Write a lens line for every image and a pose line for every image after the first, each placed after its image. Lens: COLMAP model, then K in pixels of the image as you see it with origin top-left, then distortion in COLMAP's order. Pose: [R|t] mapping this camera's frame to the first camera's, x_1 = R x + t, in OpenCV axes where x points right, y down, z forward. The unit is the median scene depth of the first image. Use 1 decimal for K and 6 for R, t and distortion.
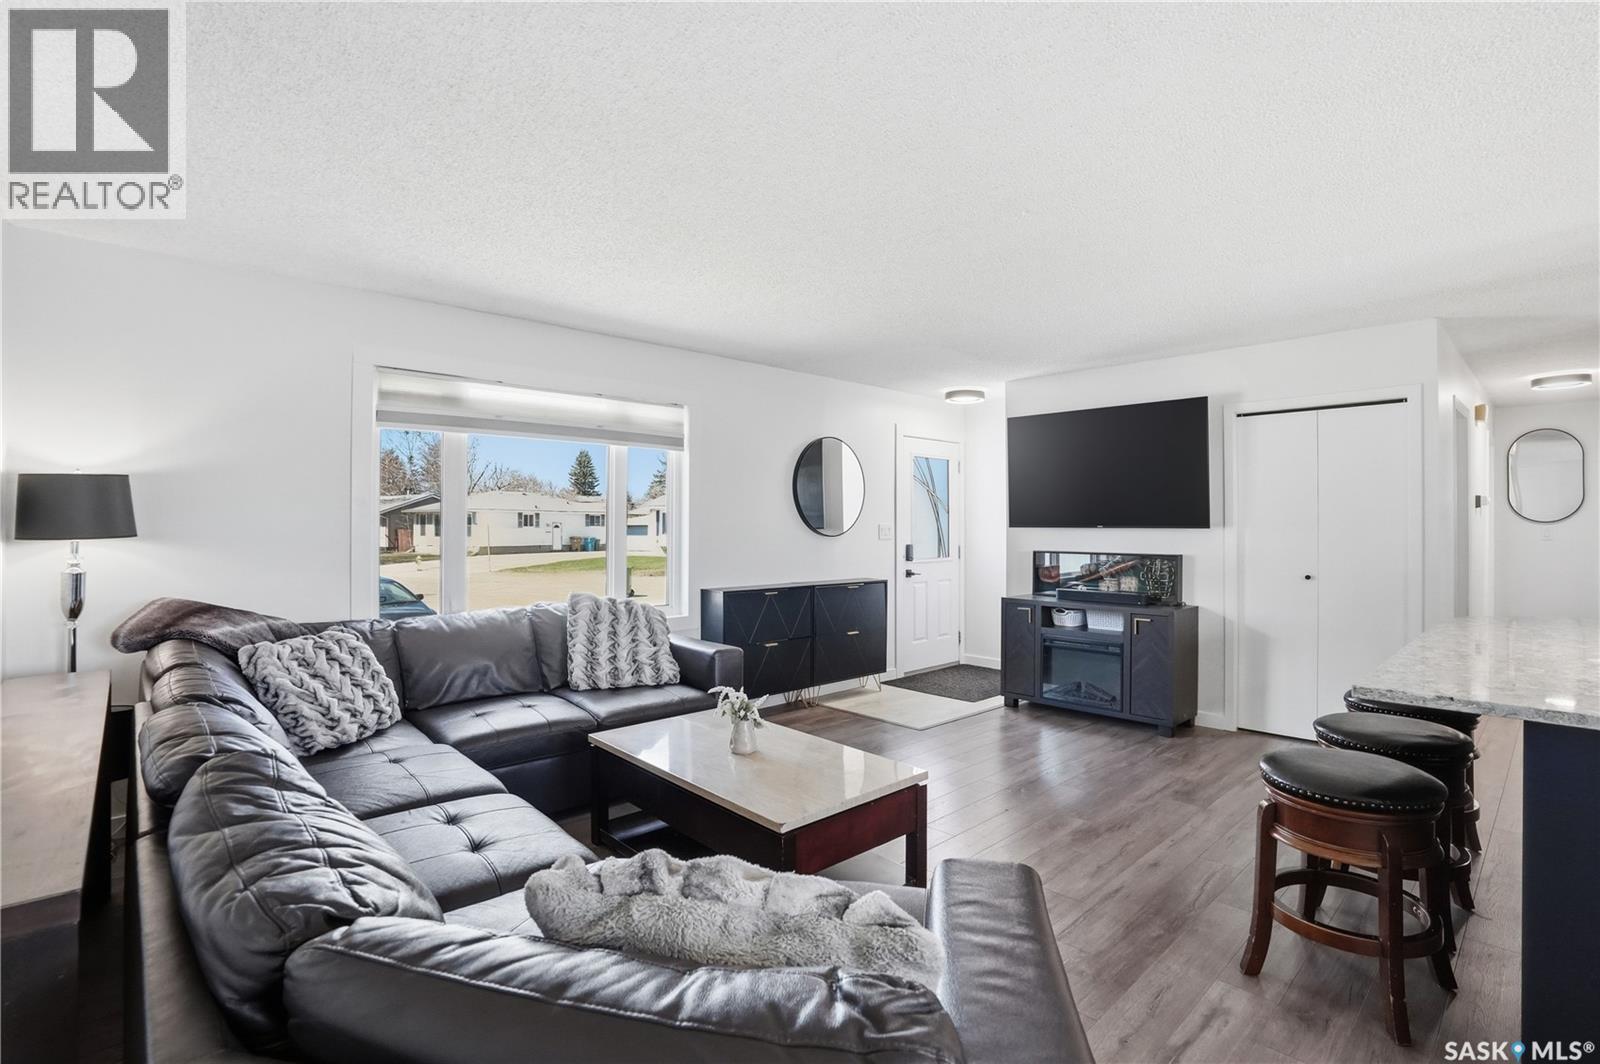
lens RADIAL K [[767.0, 0, 807.6], [0, 767.0, 521.5], [0, 0, 1]] dist [-0.001438, -0.000147]
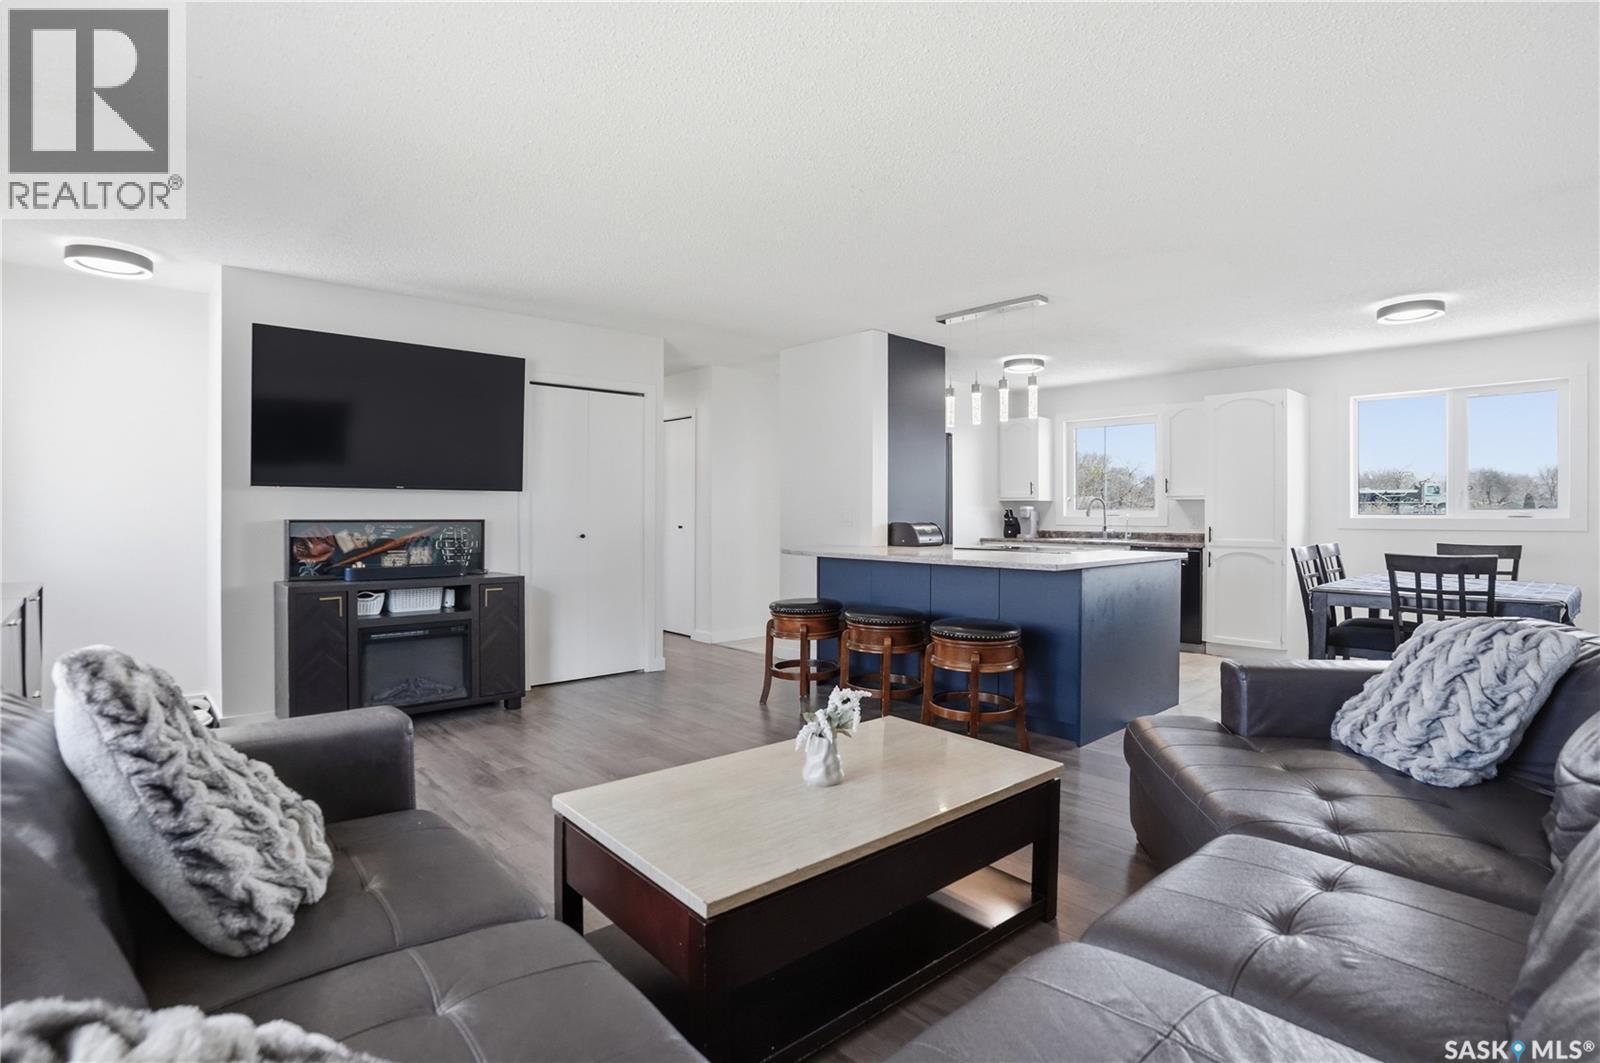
lens RADIAL K [[767.0, 0, 807.6], [0, 767.0, 521.0], [0, 0, 1]] dist [-0.001438, -0.000147]
pose [[0.032587, -0.008249, 0.999435, -0.436190], [-0.005101, 0.999952, 0.008420, 0.035149], [-0.999456, -0.005373, 0.032543, 0.559169]]
